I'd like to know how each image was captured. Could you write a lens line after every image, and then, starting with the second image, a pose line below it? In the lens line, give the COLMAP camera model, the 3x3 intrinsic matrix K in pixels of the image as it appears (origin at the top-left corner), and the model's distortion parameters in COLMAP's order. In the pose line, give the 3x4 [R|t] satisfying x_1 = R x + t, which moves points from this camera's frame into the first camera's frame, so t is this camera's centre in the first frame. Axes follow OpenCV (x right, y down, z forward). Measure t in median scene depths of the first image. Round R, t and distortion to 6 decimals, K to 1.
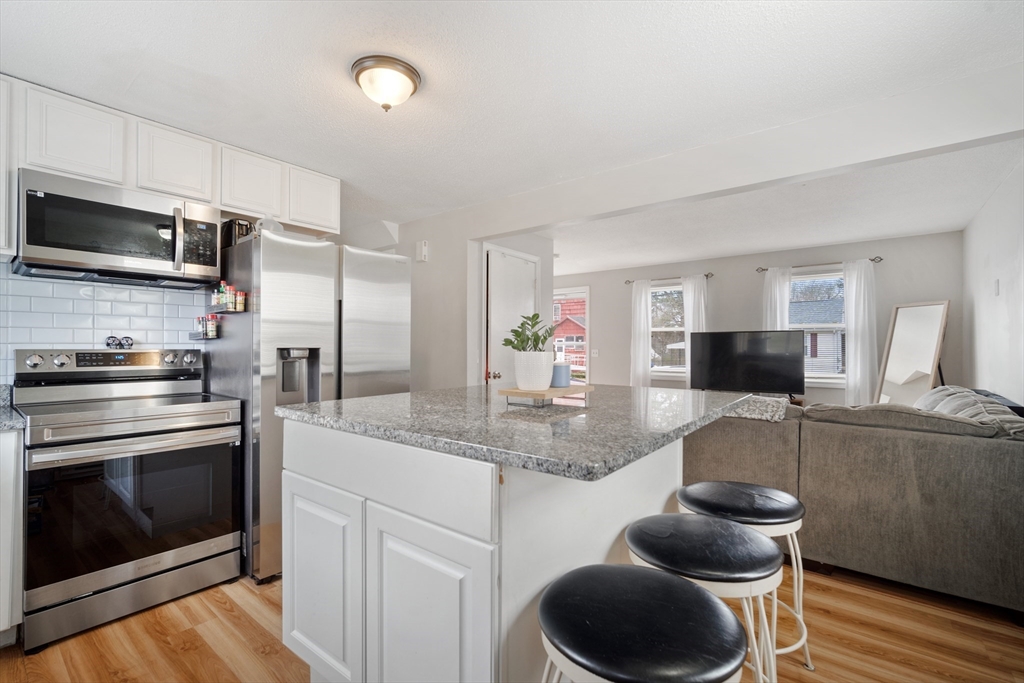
lens RADIAL K [[456.7, 0, 519.8], [0, 456.7, 342.3], [0, 0, 1]] dist [-0.010621, 0.003496]
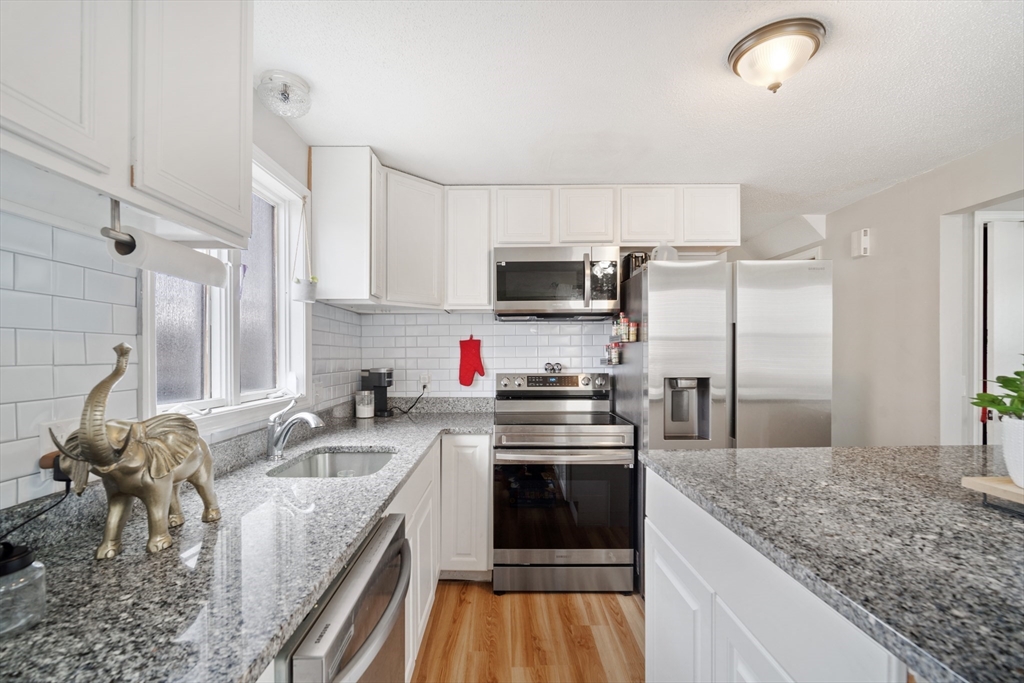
lens RADIAL K [[456.7, 0, 511.3], [0, 456.7, 348.1], [0, 0, 1]] dist [-0.010621, 0.003496]
pose [[0.611165, -0.000957, -0.791503, 0.050933], [0.009069, 0.999942, 0.005794, -0.062373], [0.791452, -0.010719, 0.611138, 0.133427]]
